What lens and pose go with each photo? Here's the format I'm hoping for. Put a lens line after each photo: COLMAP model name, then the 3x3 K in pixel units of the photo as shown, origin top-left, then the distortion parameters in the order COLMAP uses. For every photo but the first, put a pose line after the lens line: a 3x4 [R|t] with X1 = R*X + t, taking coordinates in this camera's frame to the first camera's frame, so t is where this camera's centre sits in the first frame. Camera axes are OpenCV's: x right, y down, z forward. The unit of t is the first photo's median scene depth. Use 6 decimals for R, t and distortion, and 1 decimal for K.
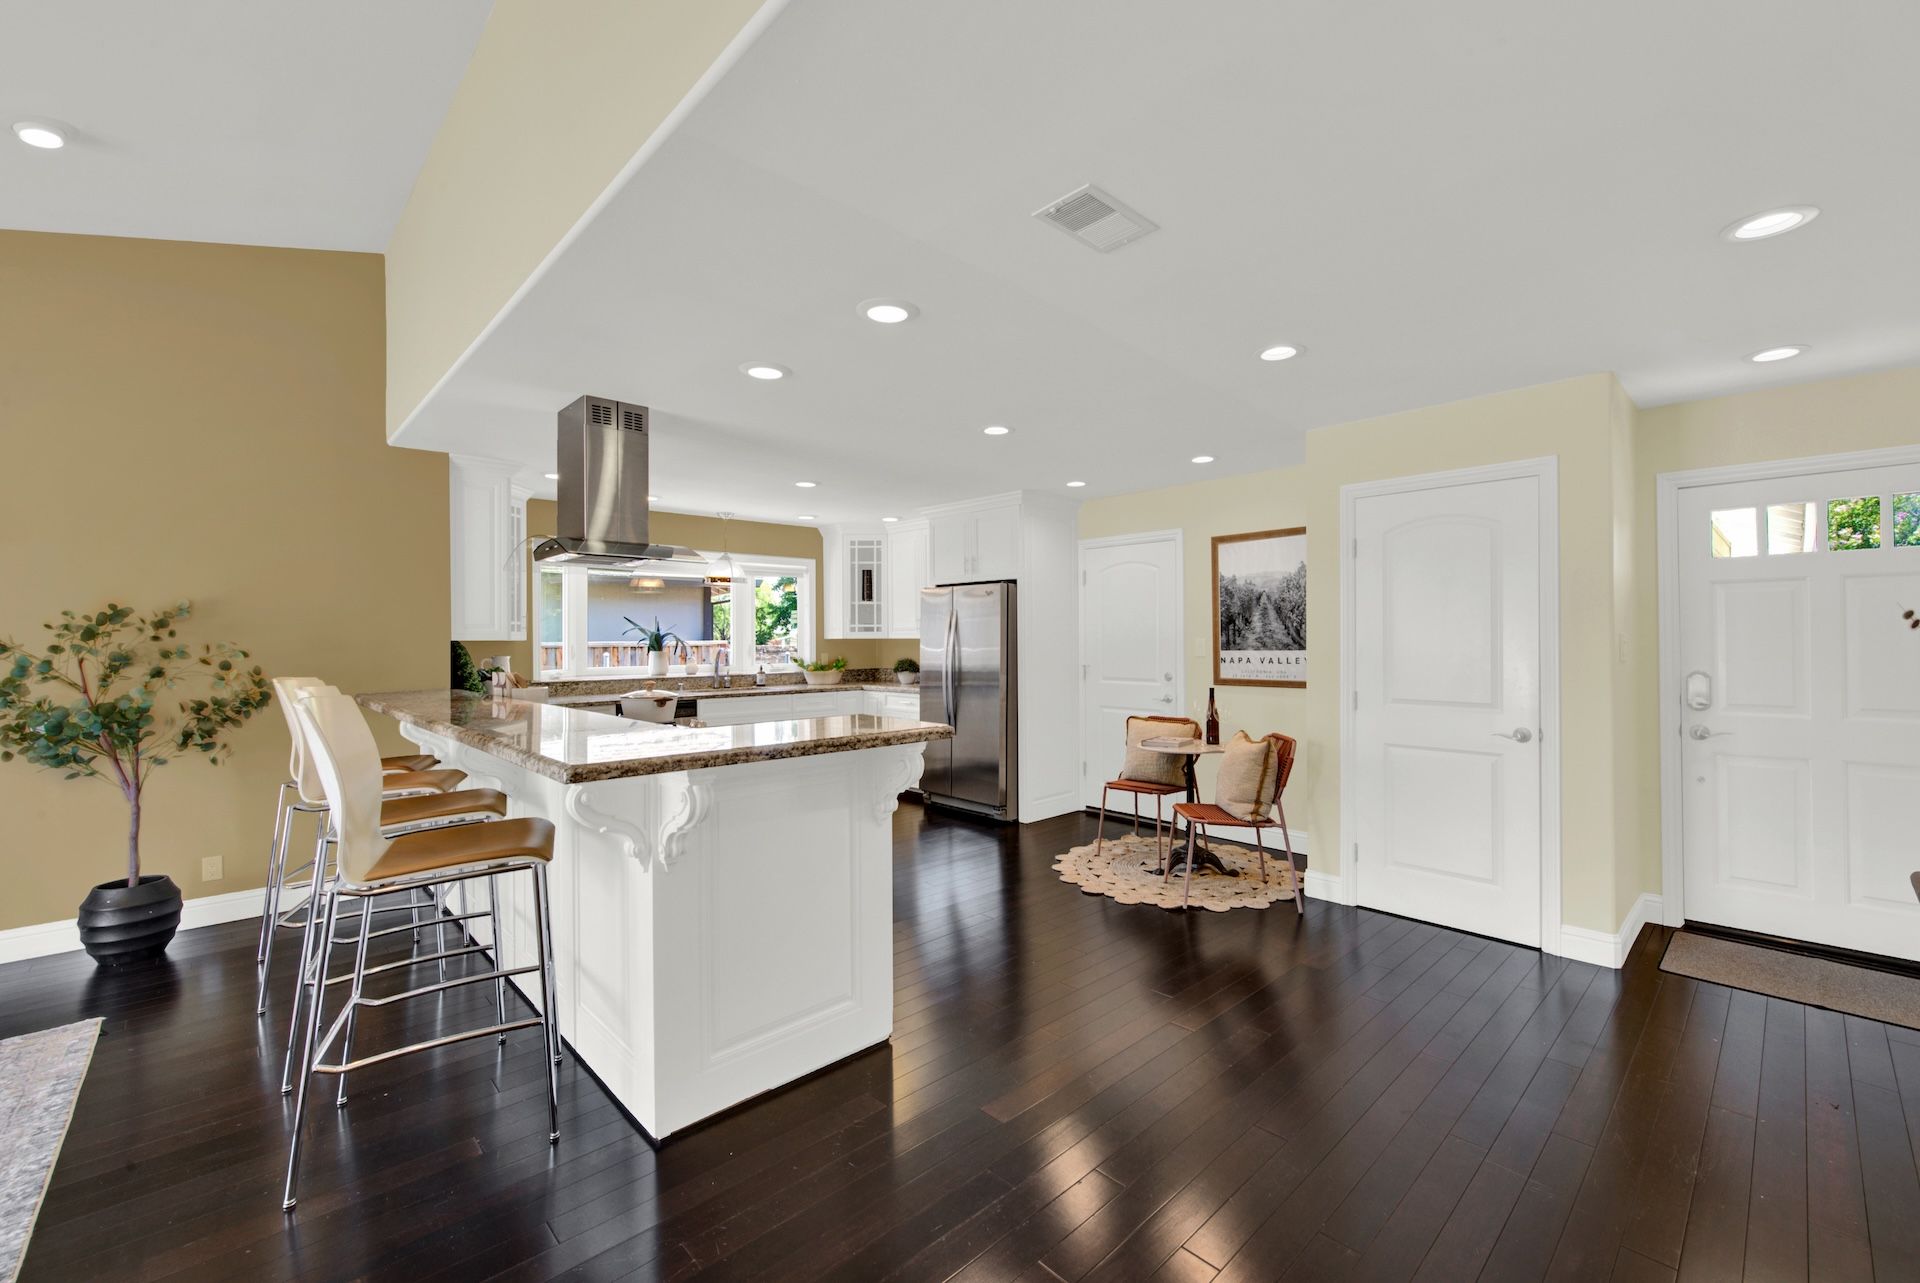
lens RADIAL K [[787.1, 0, 974.6], [0, 787.1, 640.7], [0, 0, 1]] dist [0.000107, -0.000276]
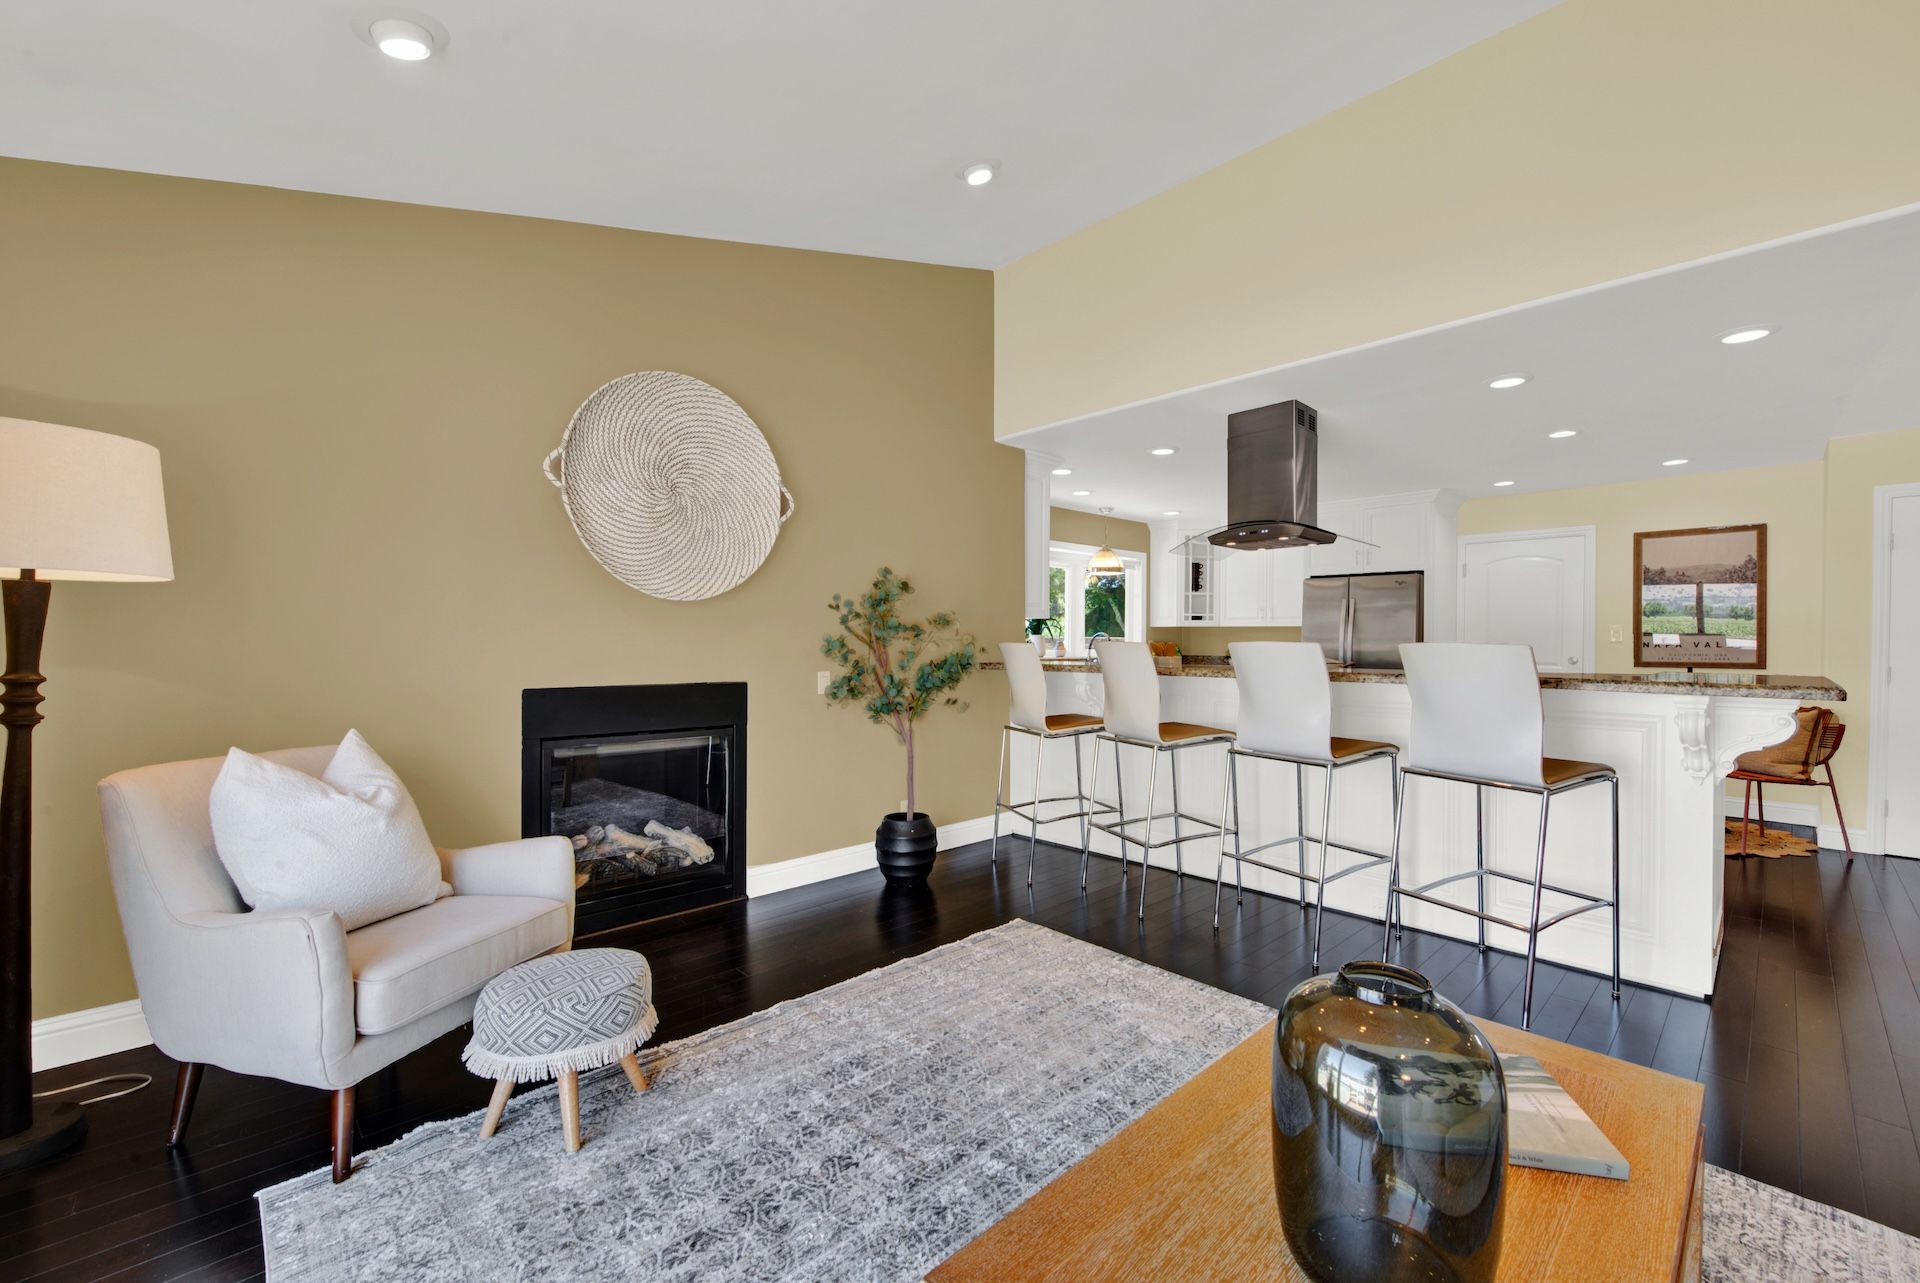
lens RADIAL K [[783.8, 0, 963.9], [0, 783.8, 646.6], [0, 0, 1]] dist [-0.001845, -0.000461]
pose [[0.999943, 0.010550, -0.001851, -0.864810], [-0.010541, 0.999934, 0.004607, 0.043944], [0.001899, -0.004587, 0.999988, -0.134272]]
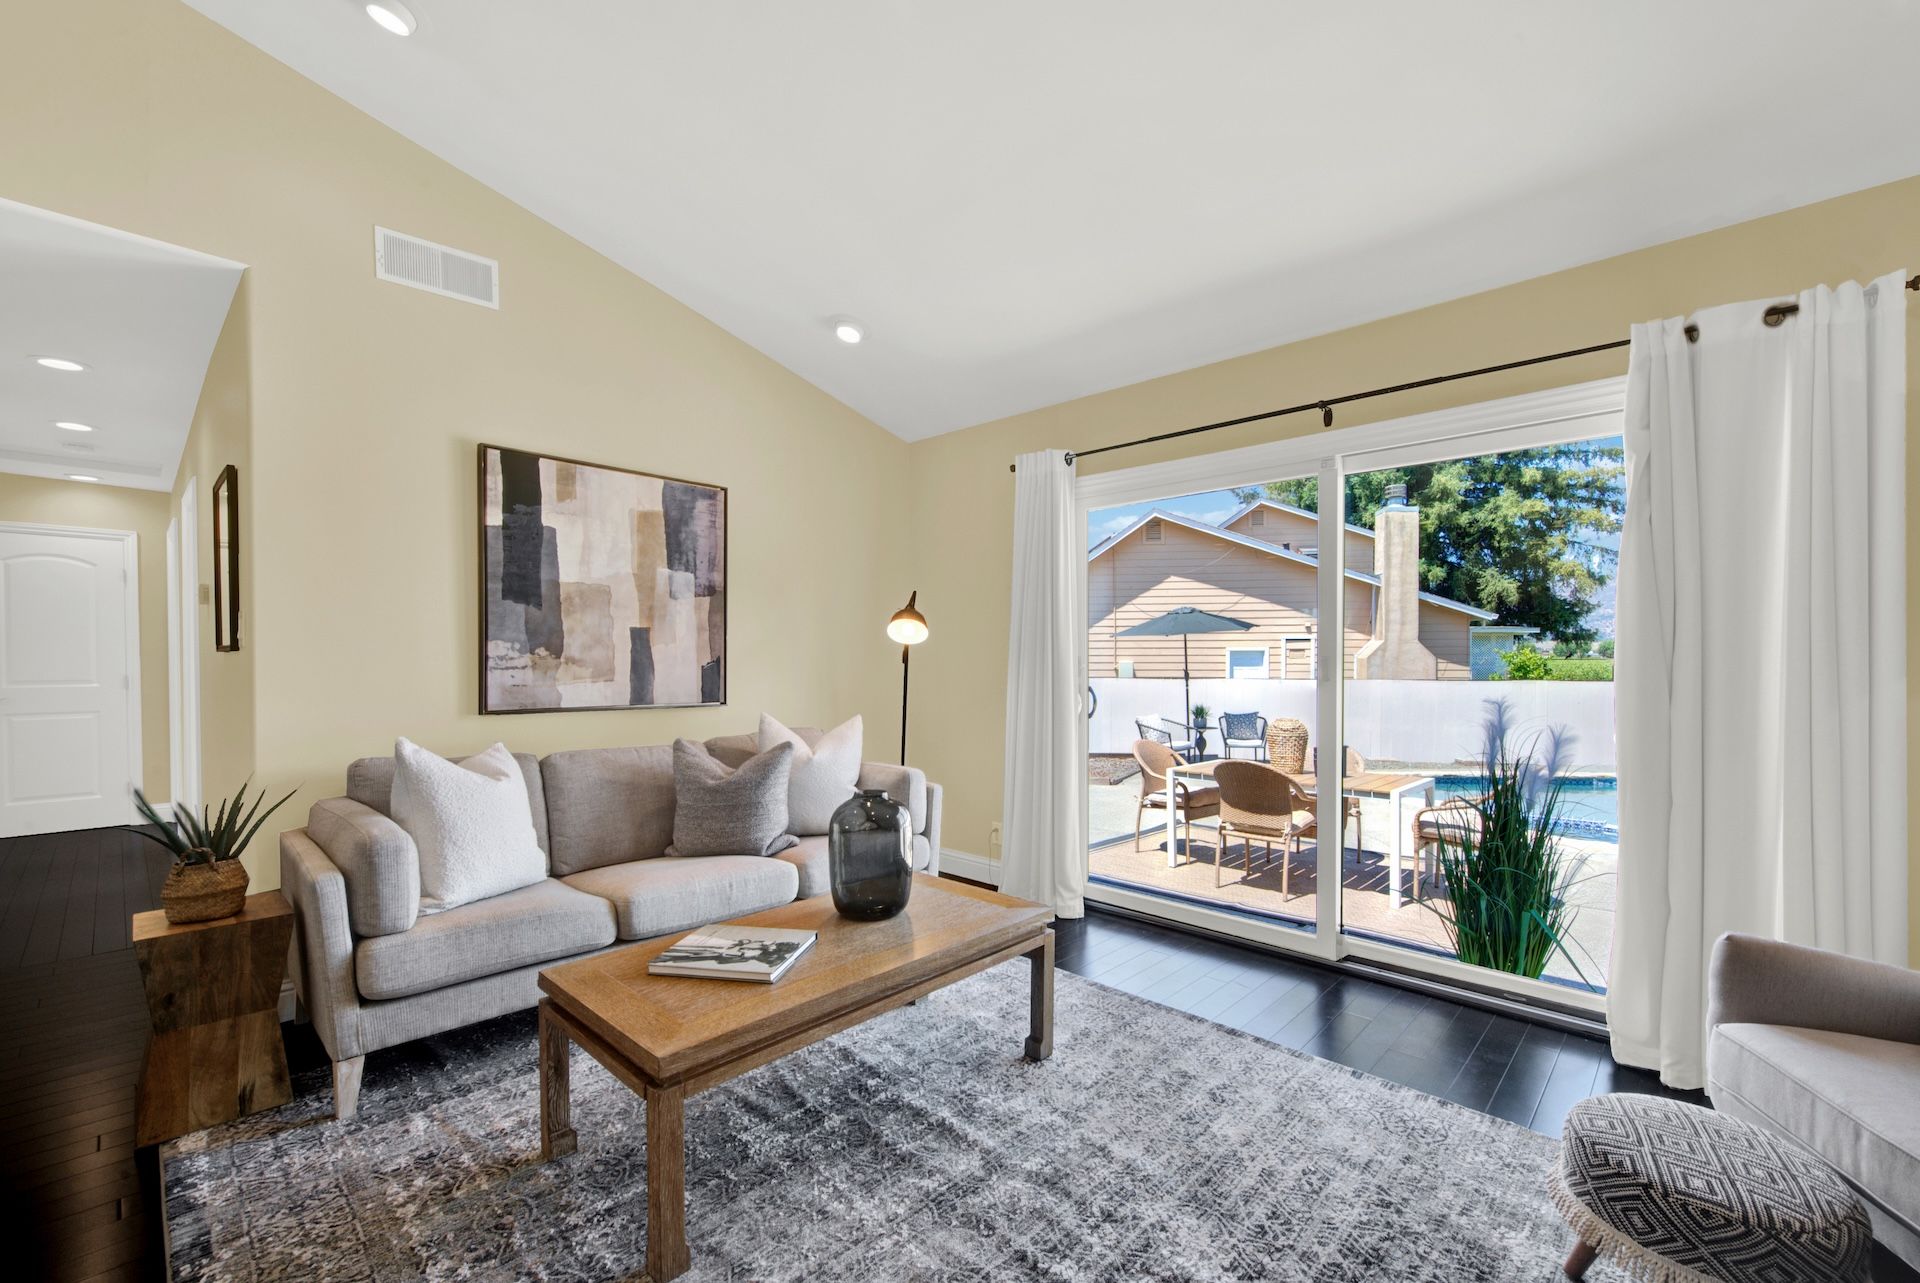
lens RADIAL K [[783.4, 0, 968.2], [0, 783.4, 652.8], [0, 0, 1]] dist [0.001204, 0.000143]
pose [[-0.998467, 0.001794, -0.055328, -0.777015], [0.001891, 0.999997, -0.001699, 0.041653], [0.055325, -0.001801, -0.998467, 0.695697]]
